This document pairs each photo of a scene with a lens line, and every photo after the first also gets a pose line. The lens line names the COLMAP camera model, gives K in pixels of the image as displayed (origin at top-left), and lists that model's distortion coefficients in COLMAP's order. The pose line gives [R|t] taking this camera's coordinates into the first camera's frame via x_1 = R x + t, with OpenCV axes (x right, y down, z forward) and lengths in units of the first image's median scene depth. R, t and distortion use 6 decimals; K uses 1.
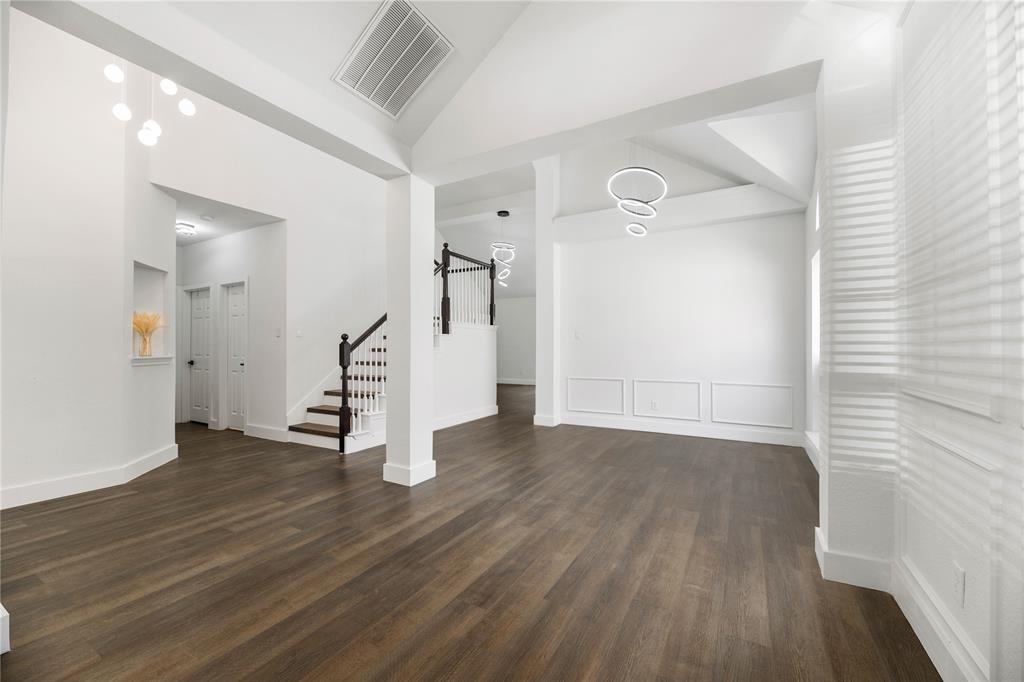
lens RADIAL K [[416.3, 0, 516.3], [0, 416.3, 345.2], [0, 0, 1]] dist [-0.002184, -0.001883]
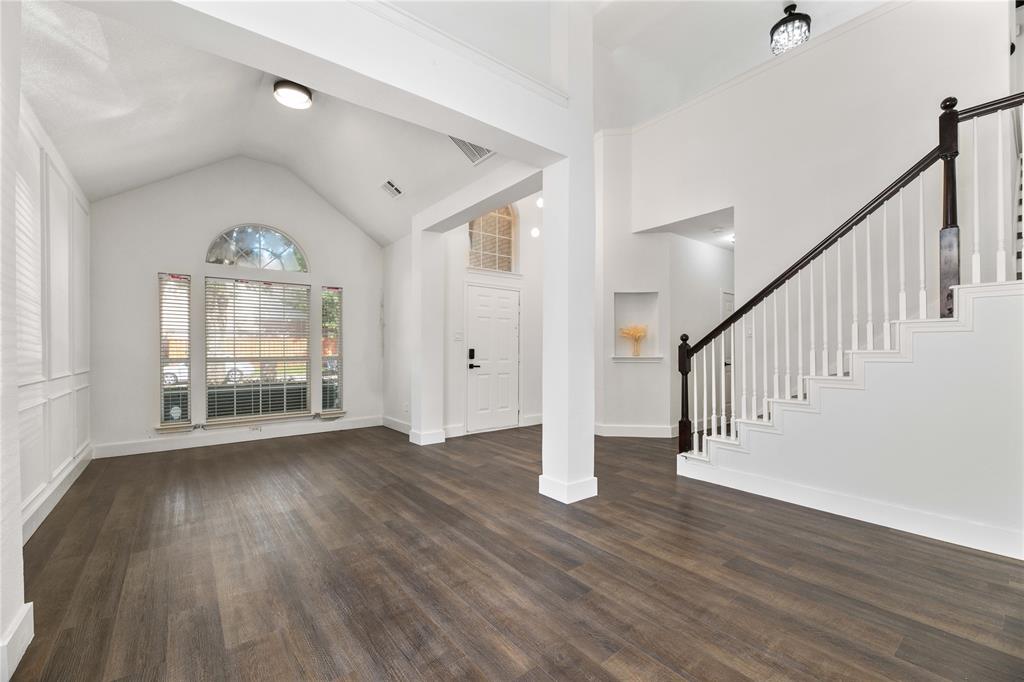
lens RADIAL K [[416.3, 0, 509.6], [0, 416.3, 346.8], [0, 0, 1]] dist [-0.002184, -0.001883]
pose [[-0.391343, -0.003716, -0.920238, 0.768201], [0.009077, 0.999928, -0.007897, 0.001948], [0.920200, -0.011444, -0.391281, 1.498424]]
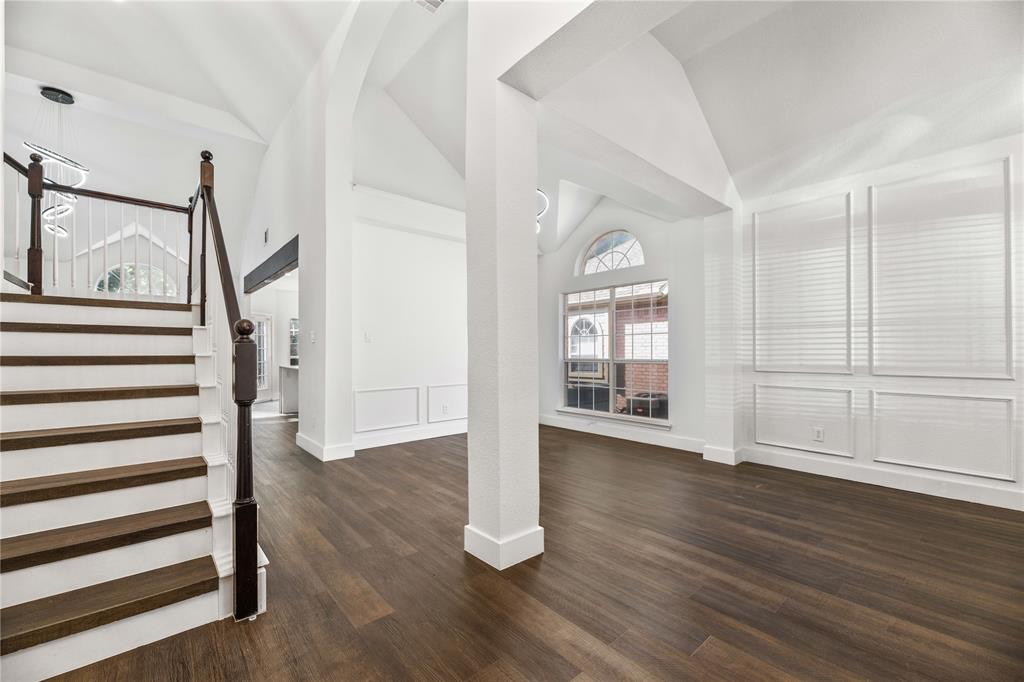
lens RADIAL K [[416.3, 0, 516.4], [0, 416.3, 349.6], [0, 0, 1]] dist [-0.002184, -0.001883]
pose [[0.324045, 0.005852, 0.946024, -1.060037], [-0.007615, 0.999965, -0.003577, 0.001383], [-0.946011, -0.006045, 0.324078, 0.927952]]
